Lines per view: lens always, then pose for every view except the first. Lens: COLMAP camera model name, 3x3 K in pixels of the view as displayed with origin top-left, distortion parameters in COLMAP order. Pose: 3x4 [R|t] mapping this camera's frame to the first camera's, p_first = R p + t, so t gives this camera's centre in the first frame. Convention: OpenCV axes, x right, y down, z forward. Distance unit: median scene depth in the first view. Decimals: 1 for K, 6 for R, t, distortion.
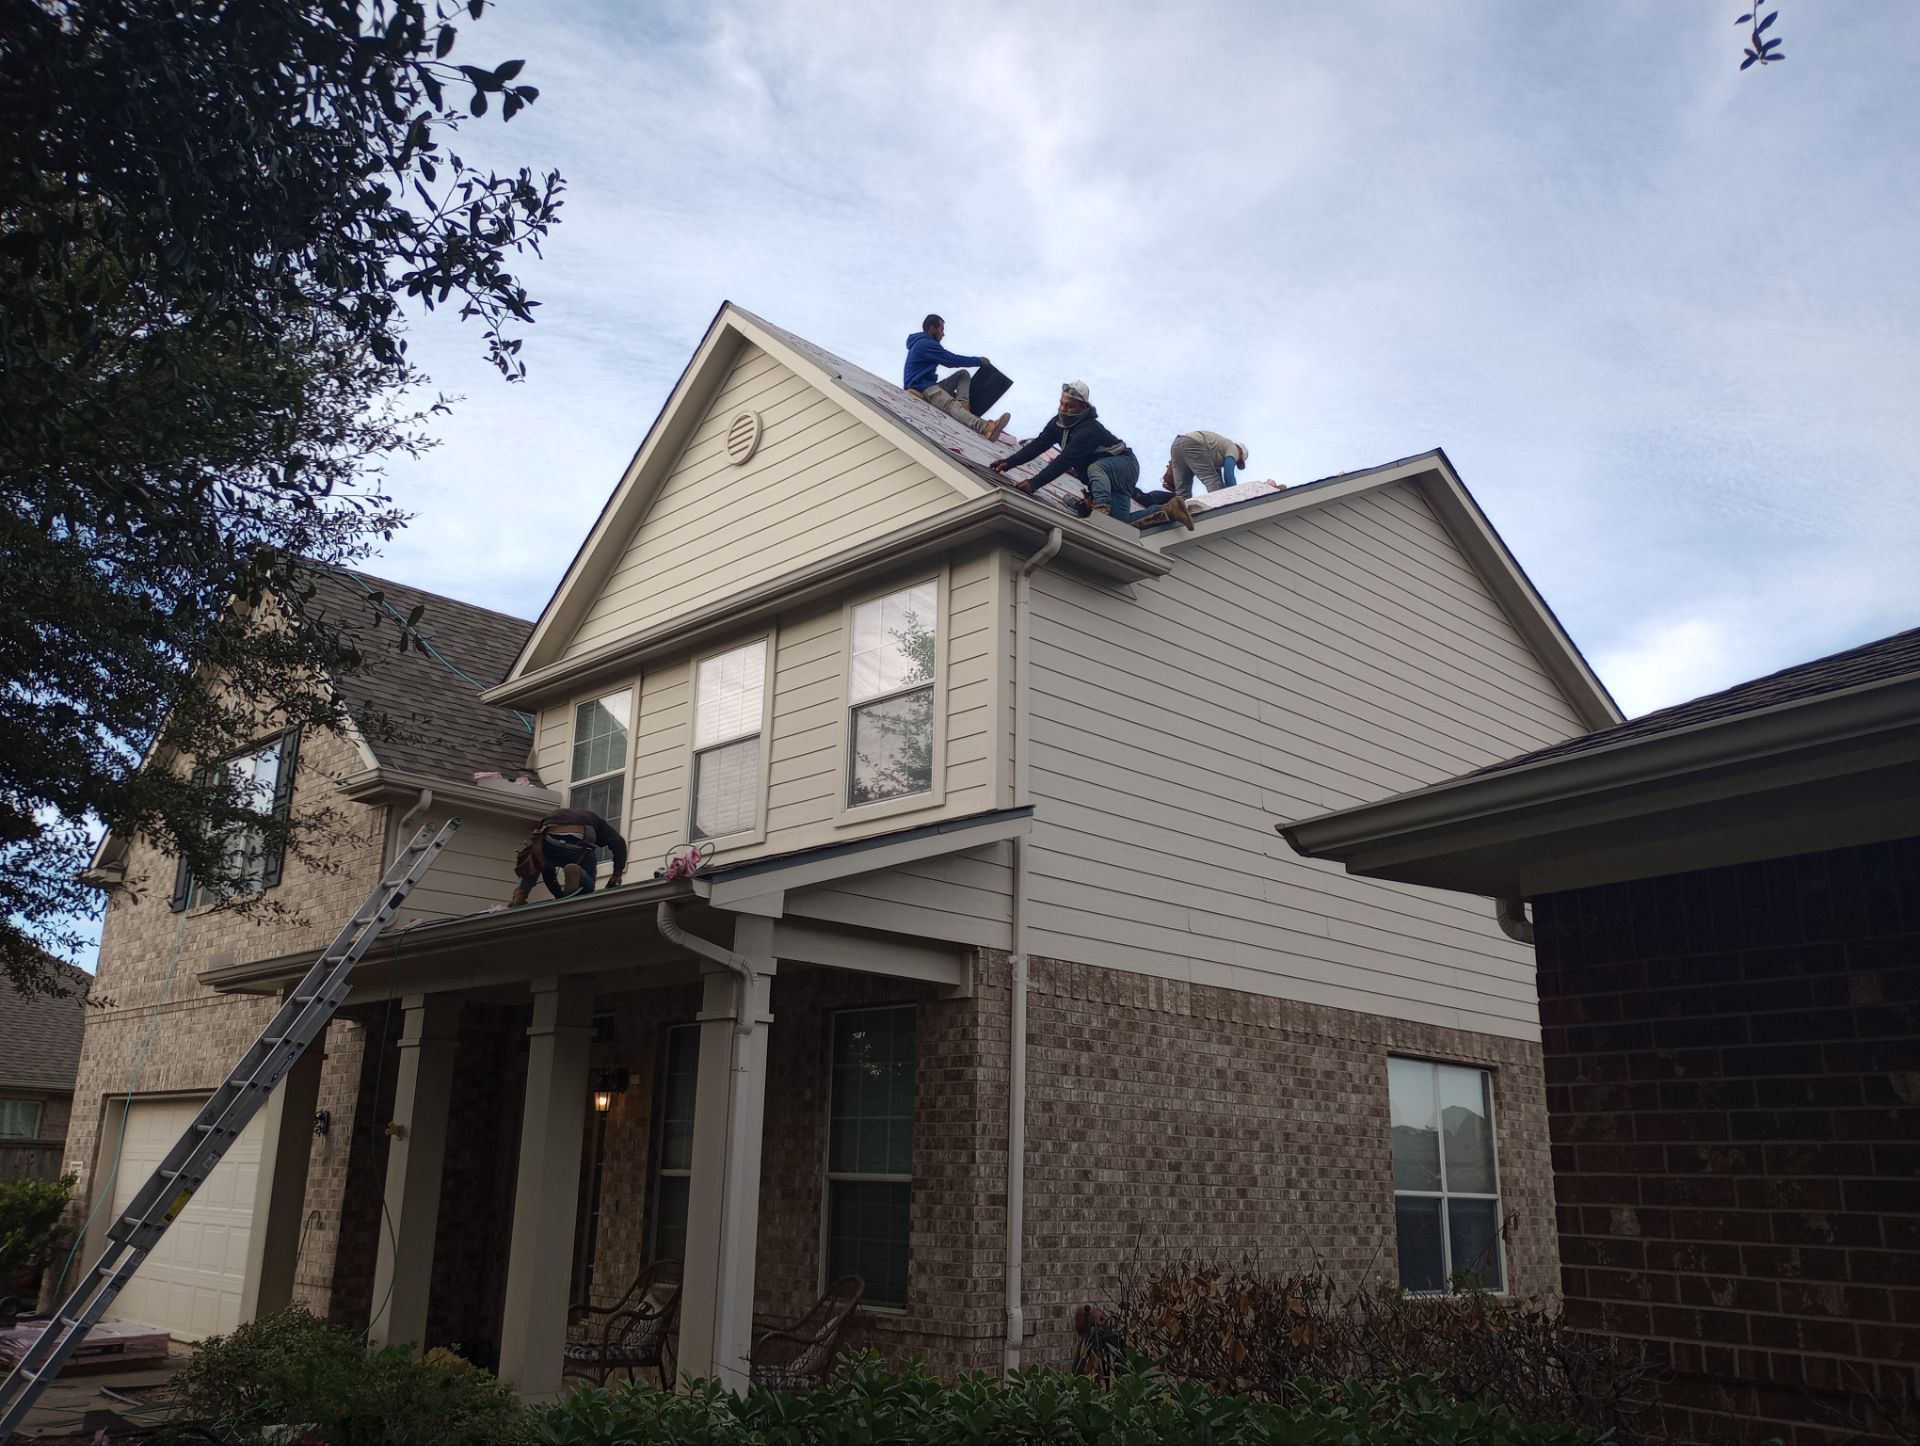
lens RADIAL K [[1577.6, 0, 956.0], [0, 1577.6, 733.1], [0, 0, 1]] dist [0.059576, -0.067827]
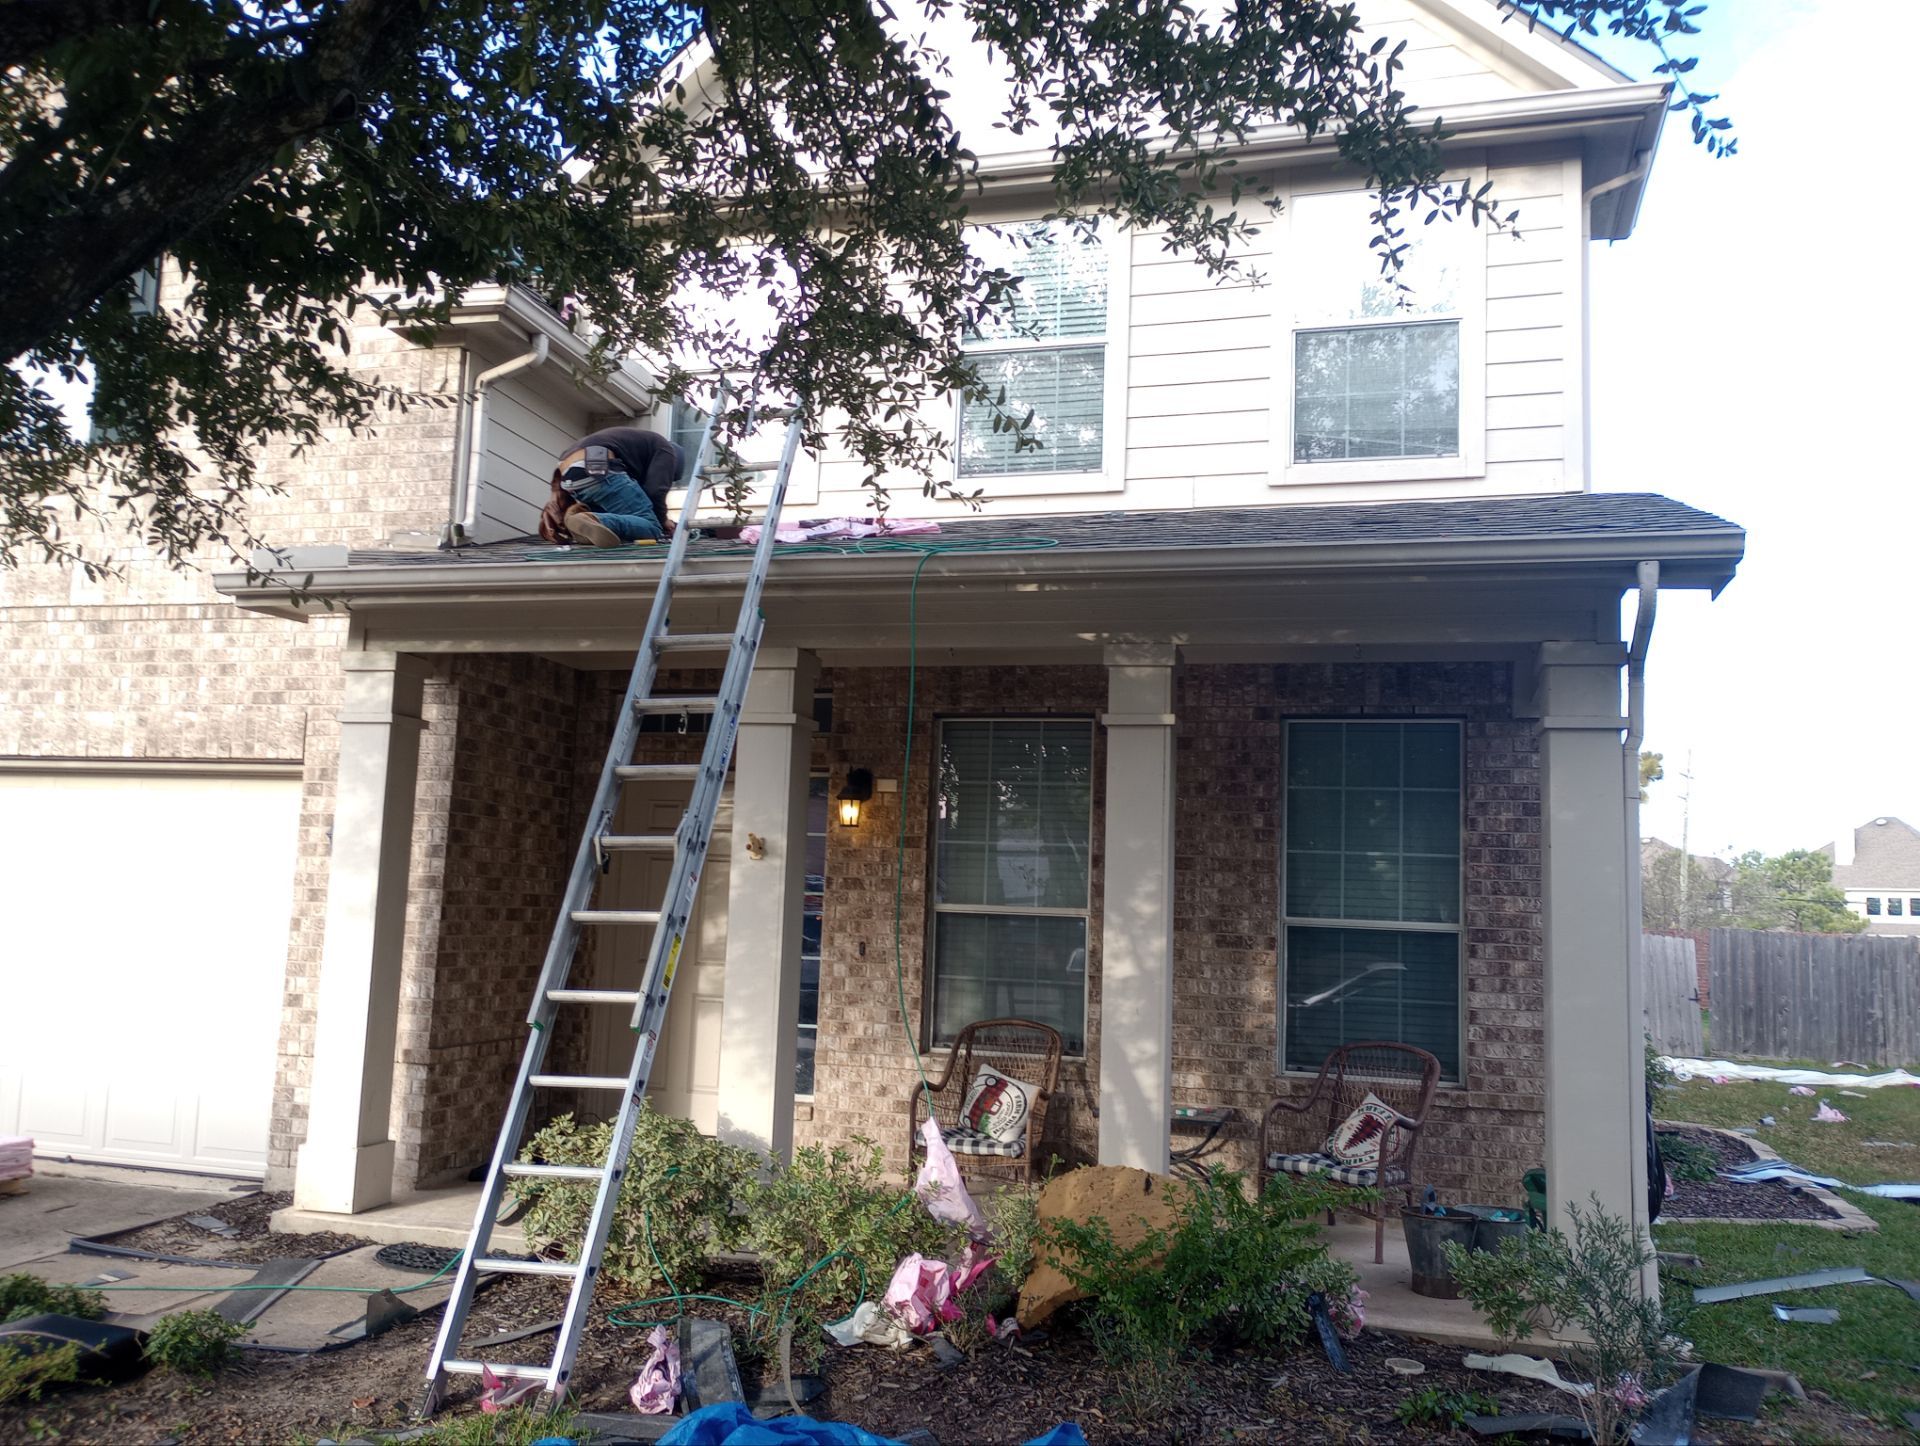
lens RADIAL K [[1577.6, 0, 955.2], [0, 1577.6, 715.5], [0, 0, 1]] dist [0.059576, -0.067827]
pose [[0.870369, 0.072051, 0.487100, -0.581141], [-0.150841, 0.980691, 0.124466, 0.096698], [-0.468727, -0.181807, 0.864431, 0.380145]]
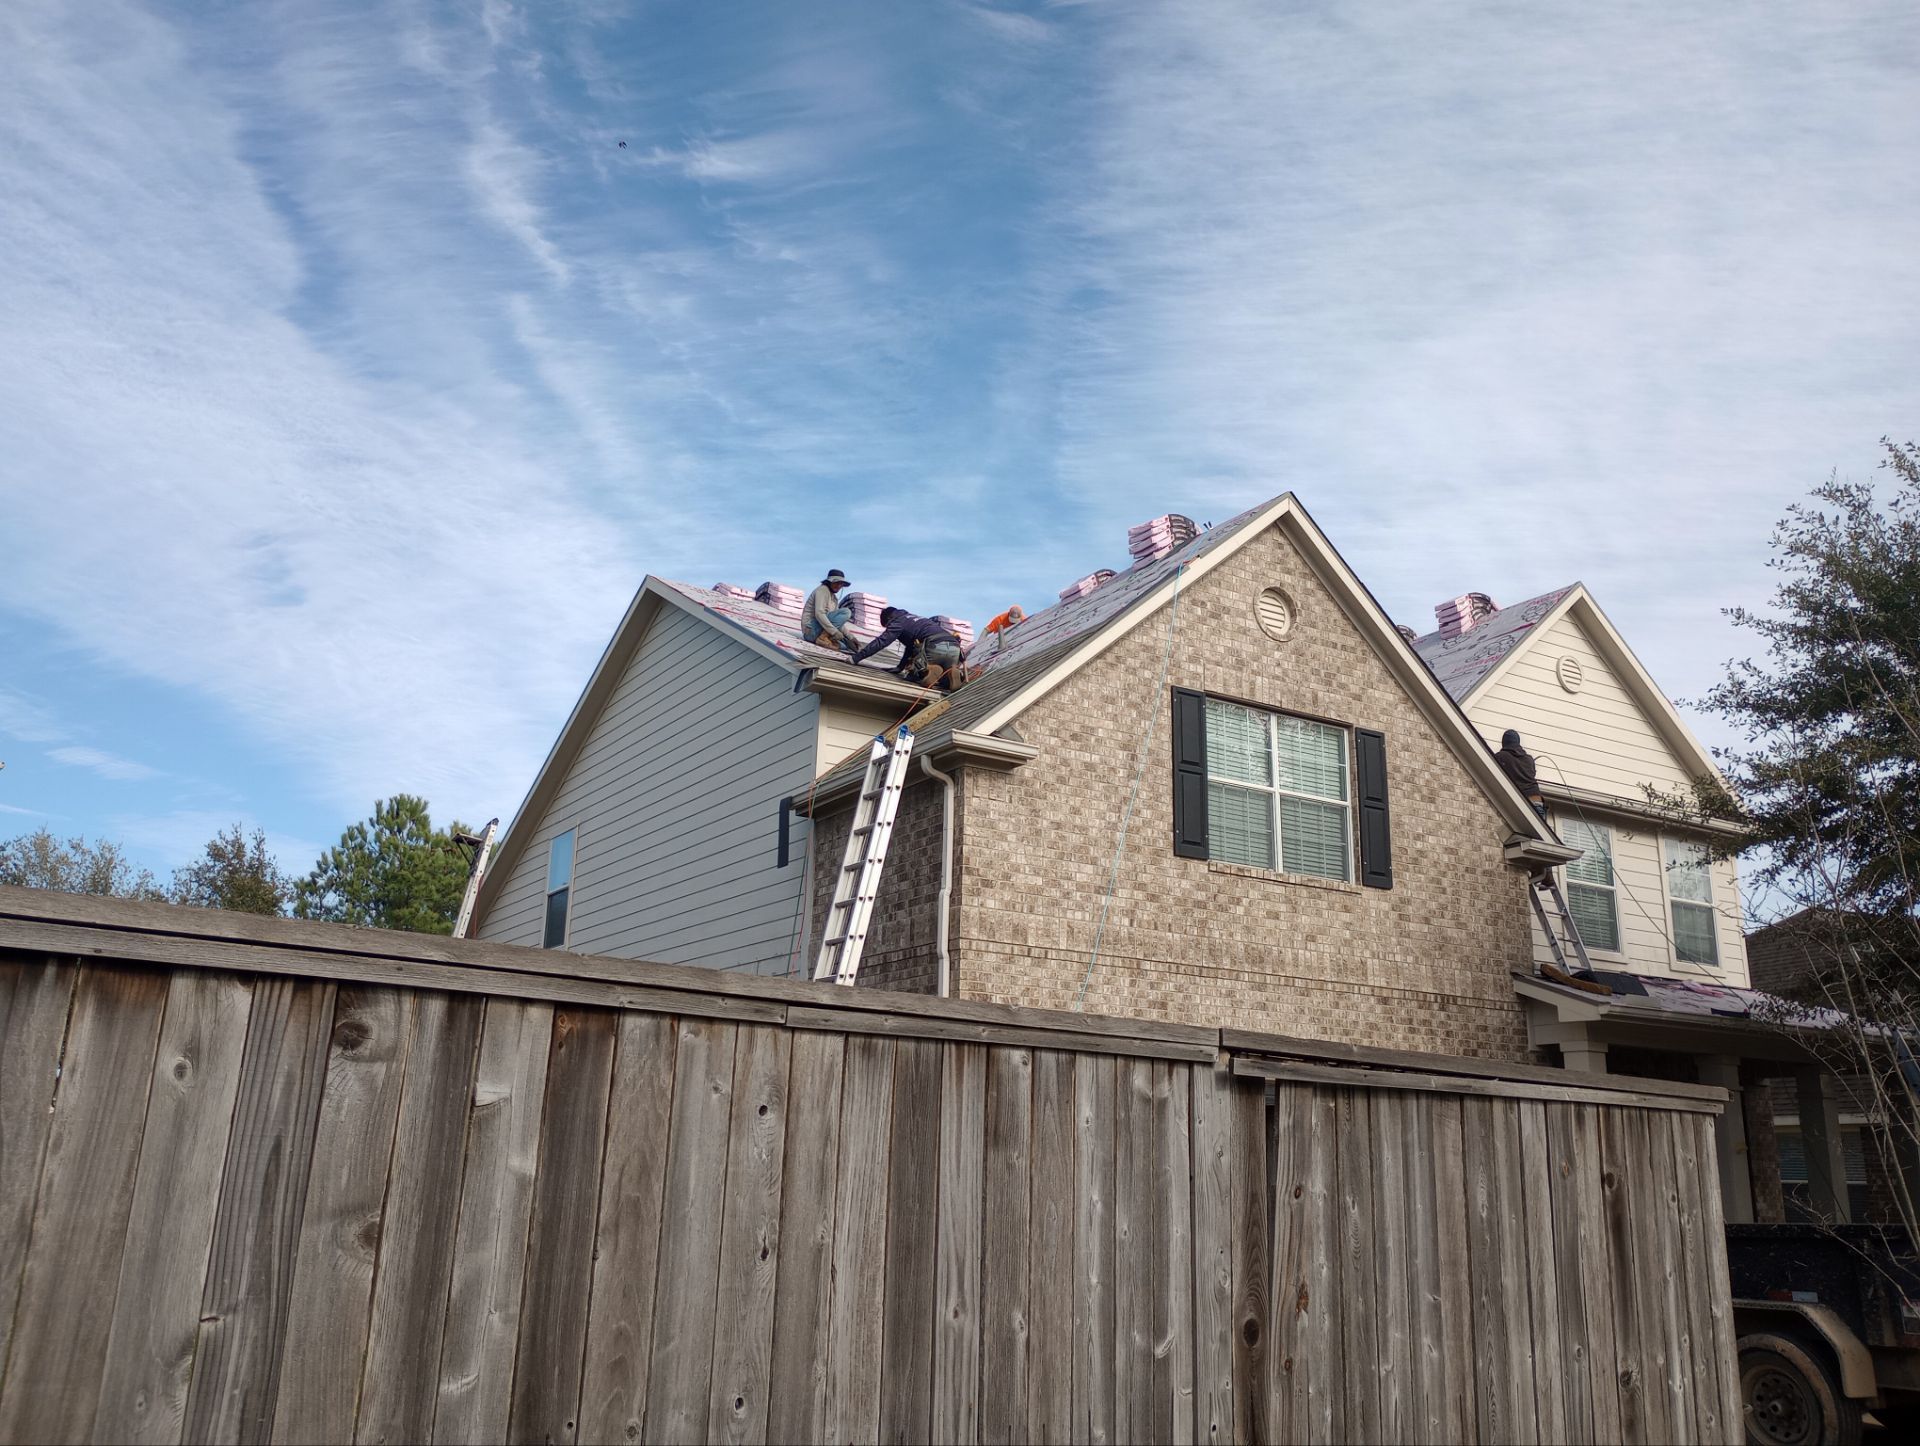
lens RADIAL K [[1577.6, 0, 955.6], [0, 1577.6, 709.3], [0, 0, 1]] dist [0.059576, -0.067827]
pose [[0.216275, 0.253809, 0.942765, -1.942763], [-0.283169, 0.940420, -0.188217, 0.338849], [-0.934366, -0.226255, 0.275261, 1.311579]]
